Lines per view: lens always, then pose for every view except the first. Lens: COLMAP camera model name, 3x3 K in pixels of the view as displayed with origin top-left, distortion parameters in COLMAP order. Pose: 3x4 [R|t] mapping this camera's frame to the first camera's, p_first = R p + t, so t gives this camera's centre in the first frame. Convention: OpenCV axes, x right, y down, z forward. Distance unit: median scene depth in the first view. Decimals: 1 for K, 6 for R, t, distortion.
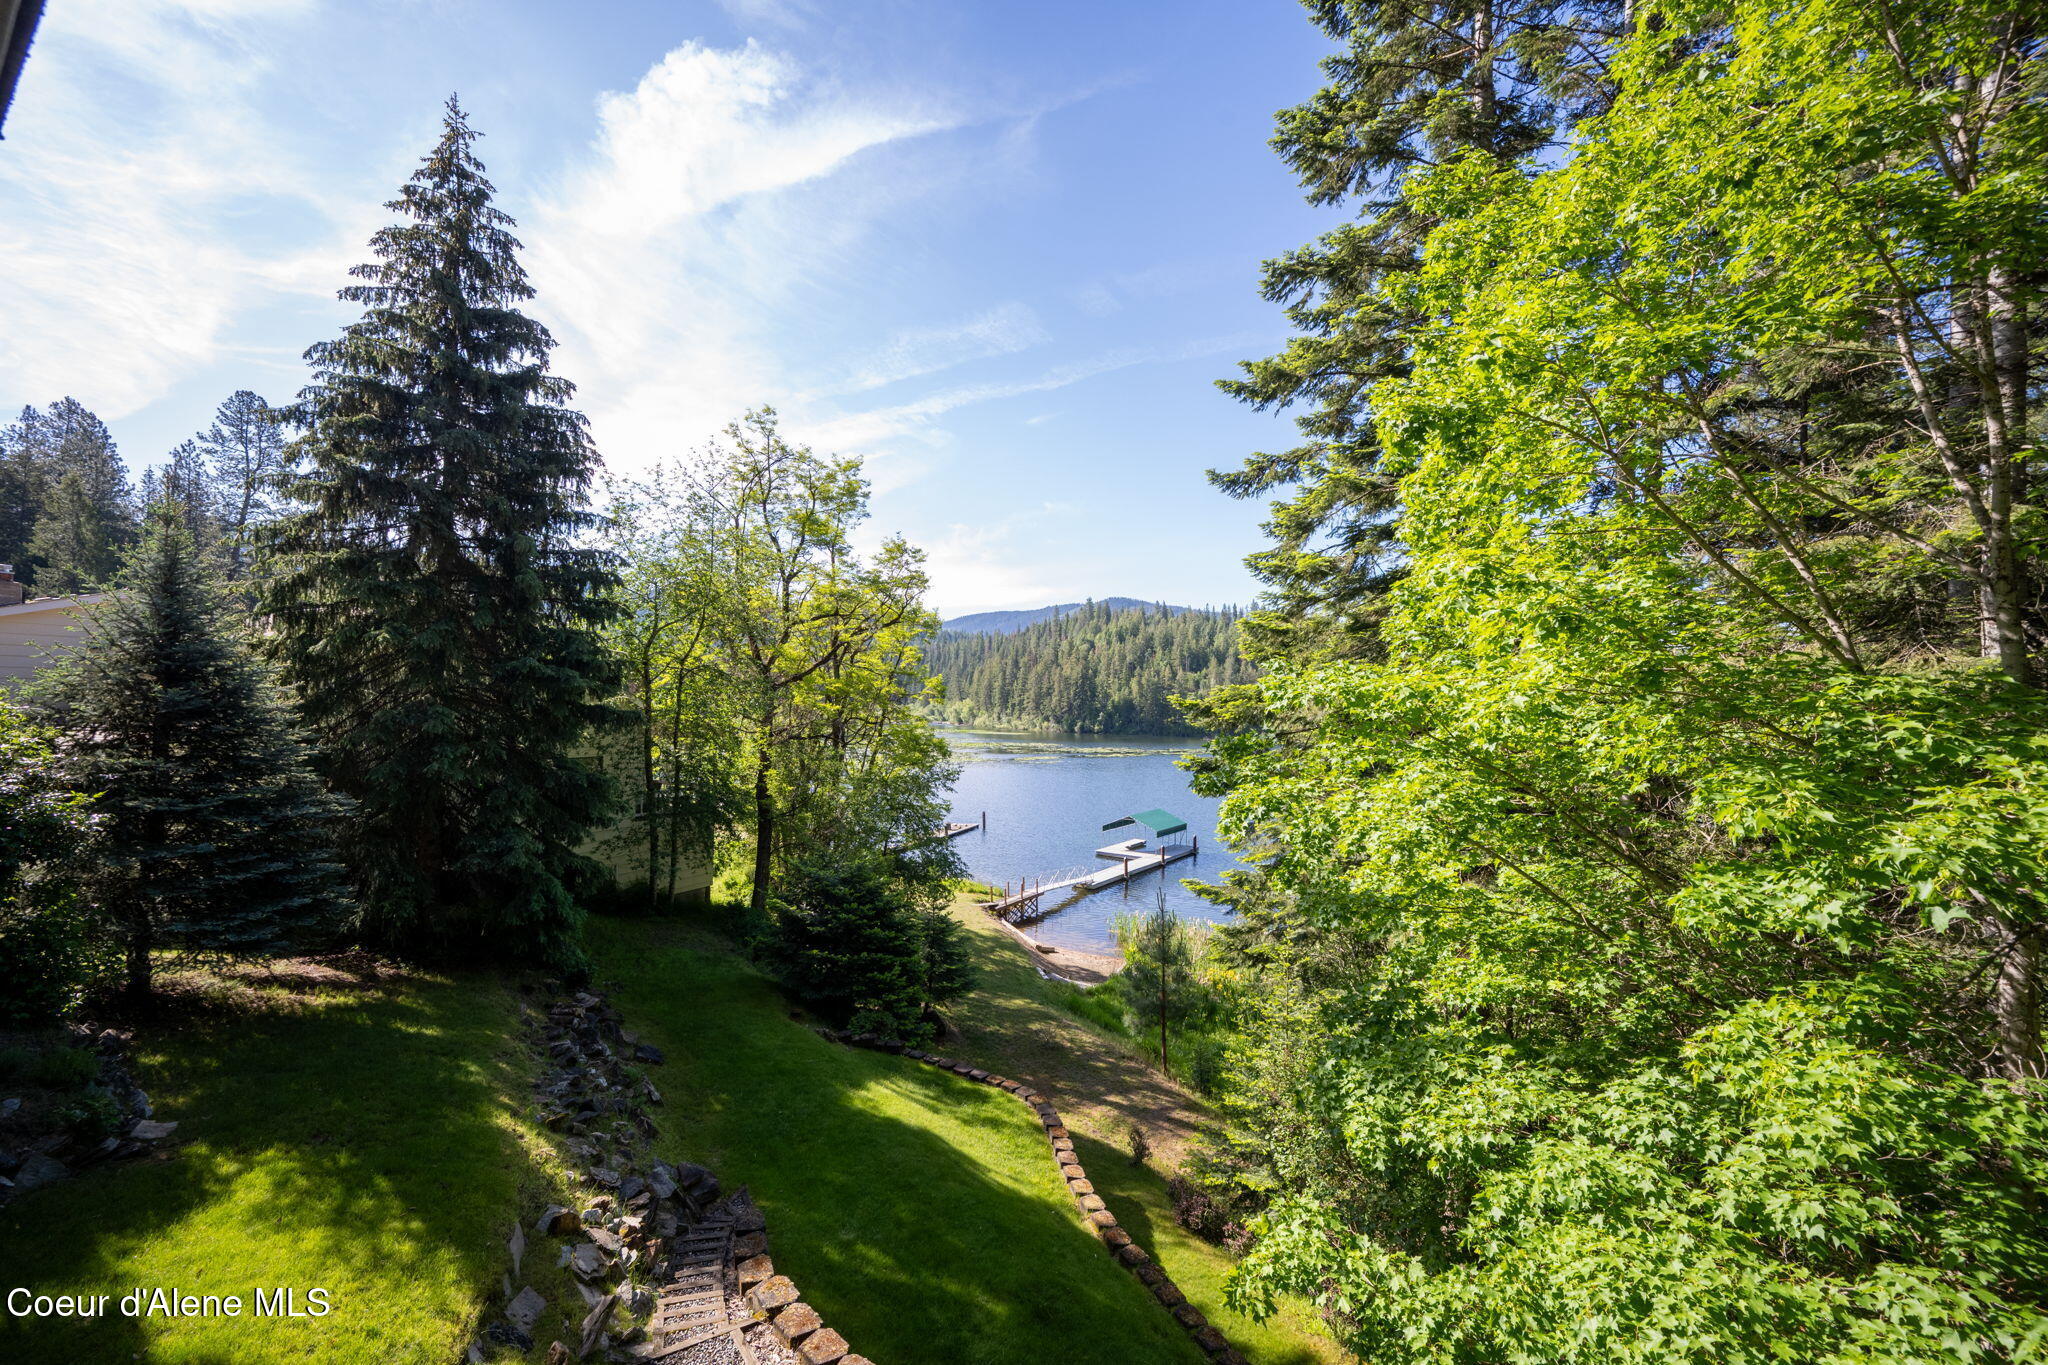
lens RADIAL K [[821.1, 0, 1040.2], [0, 821.1, 693.7], [0, 0, 1]] dist [0.001752, -0.000900]
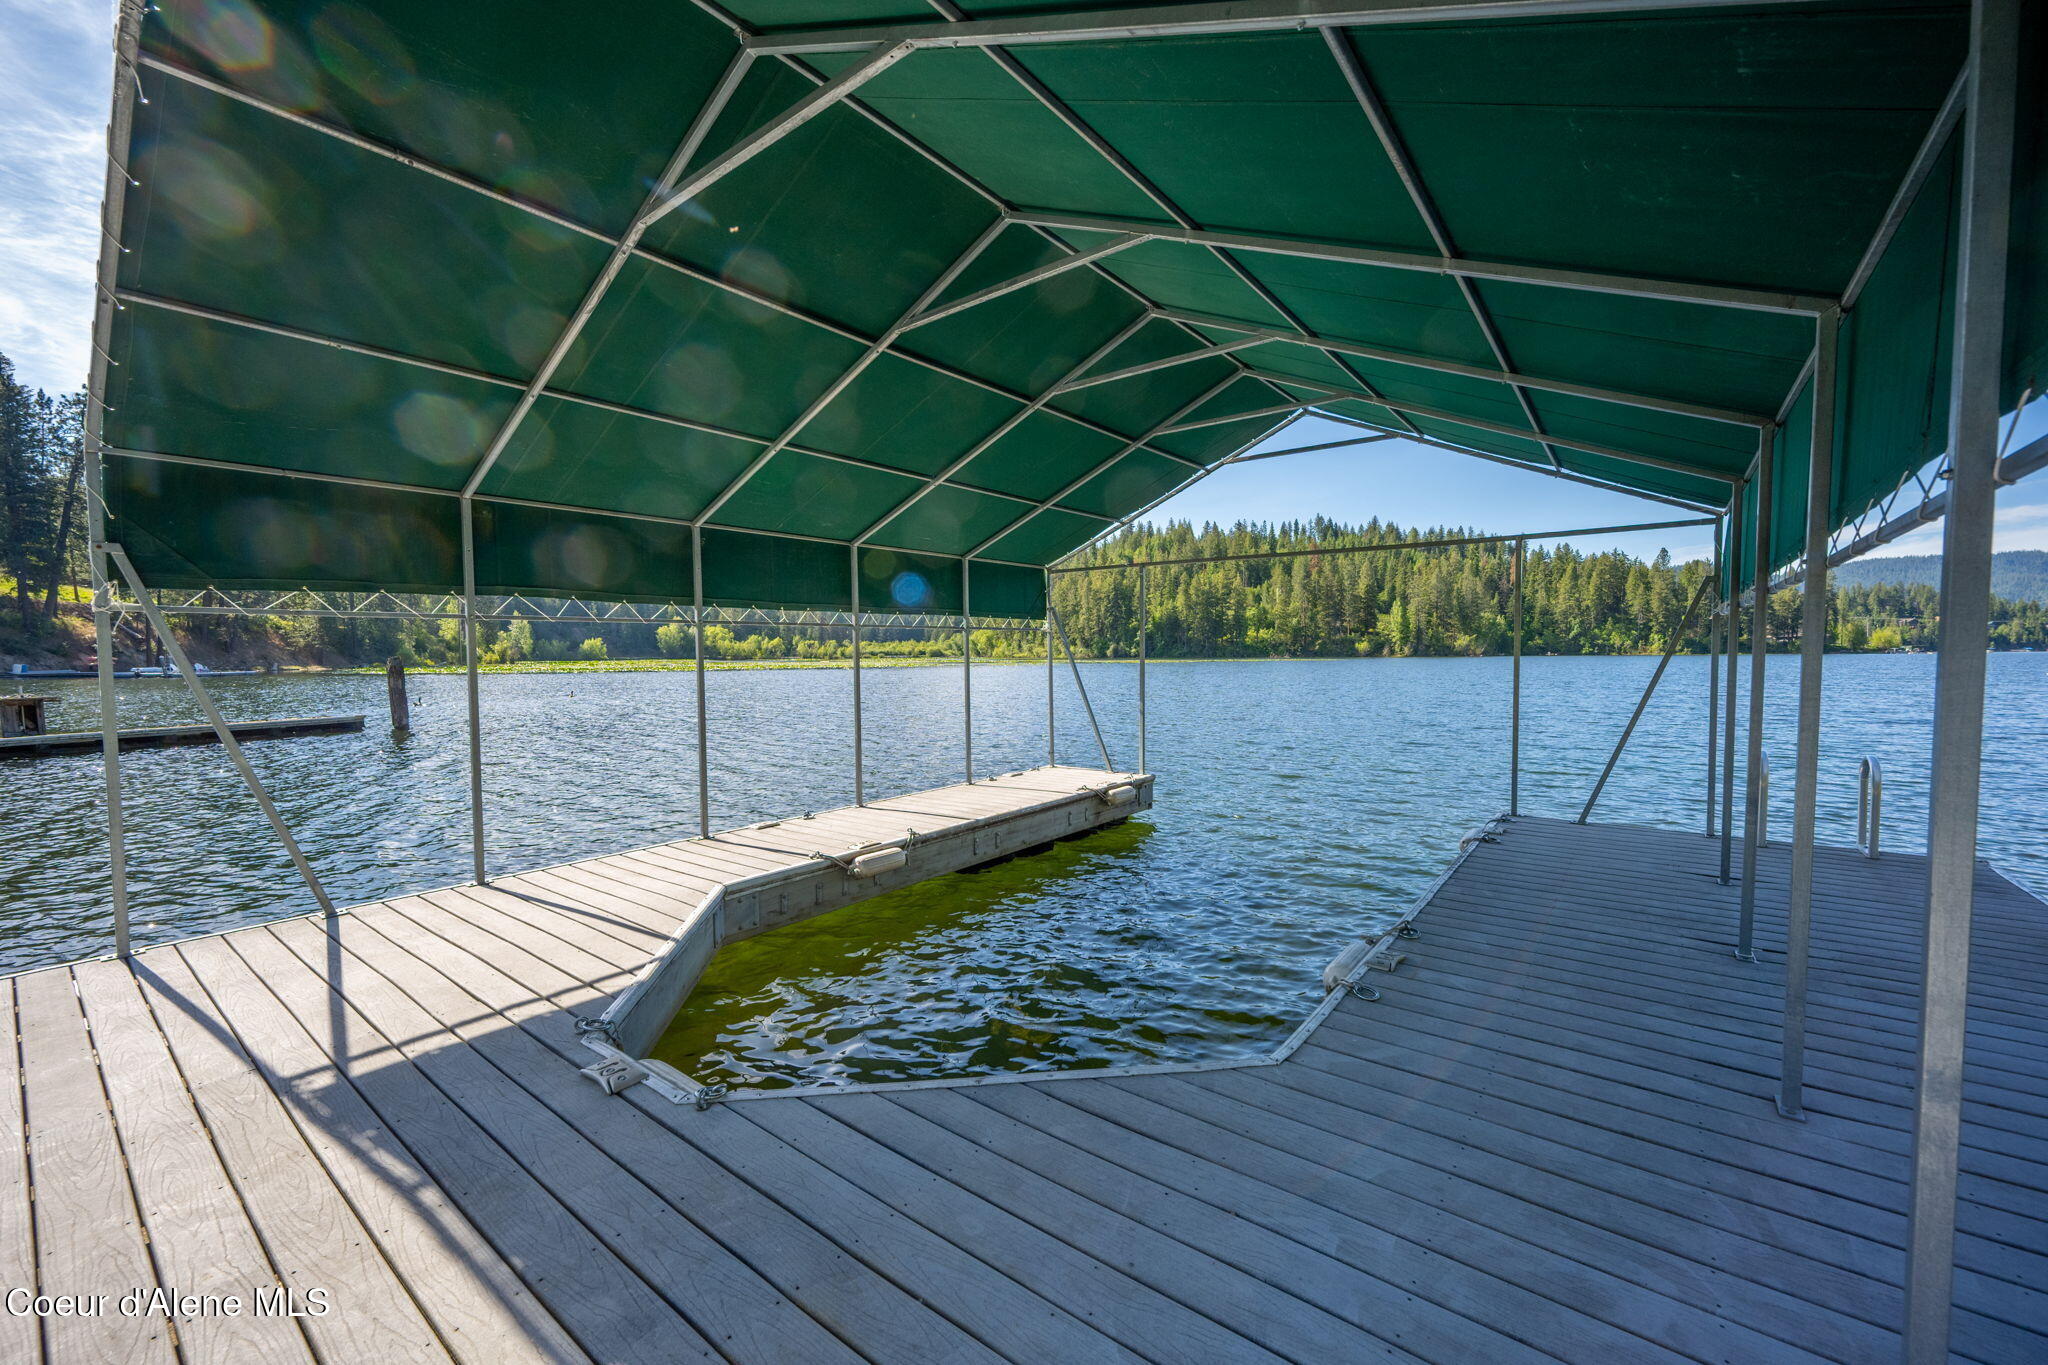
lens RADIAL K [[821.1, 0, 1007.1], [0, 821.1, 697.3], [0, 0, 1]] dist [0.001752, -0.000900]
pose [[0.994924, -0.021292, -0.098355, 0.396026], [0.027917, 0.997397, 0.066480, 0.520389], [0.096684, -0.068889, 0.992928, 3.016057]]
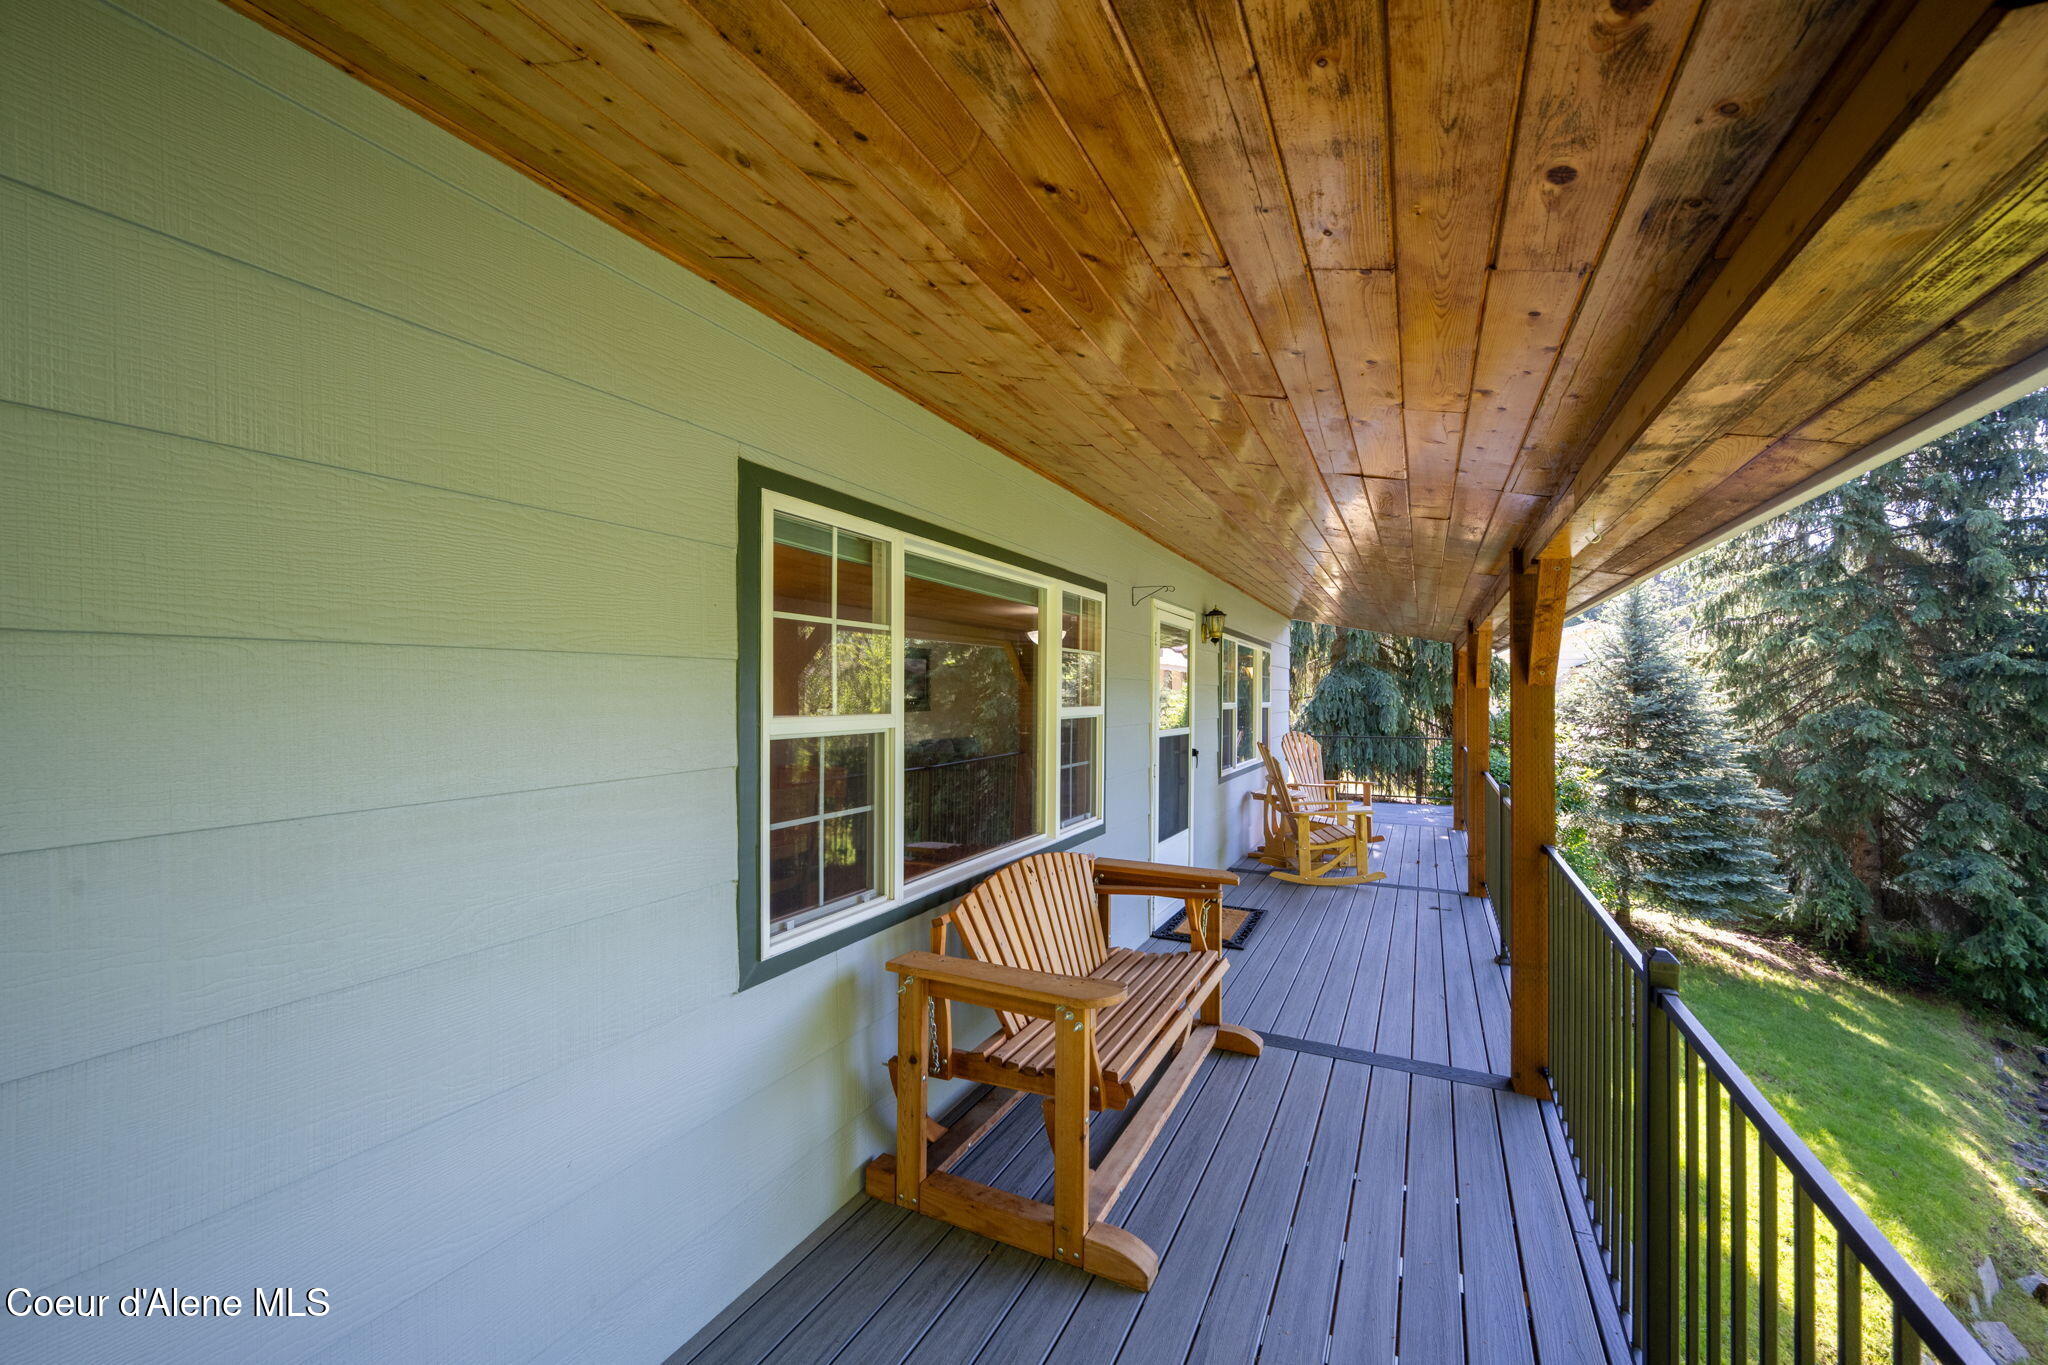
lens RADIAL K [[821.1, 0, 1024.9], [0, 821.1, 694.3], [0, 0, 1]] dist [0.001752, -0.000900]
pose [[0.137872, -0.019419, -0.990260, 0.043635], [0.014457, 0.999741, -0.017592, -0.000205], [0.990345, -0.011891, 0.138117, -0.060099]]
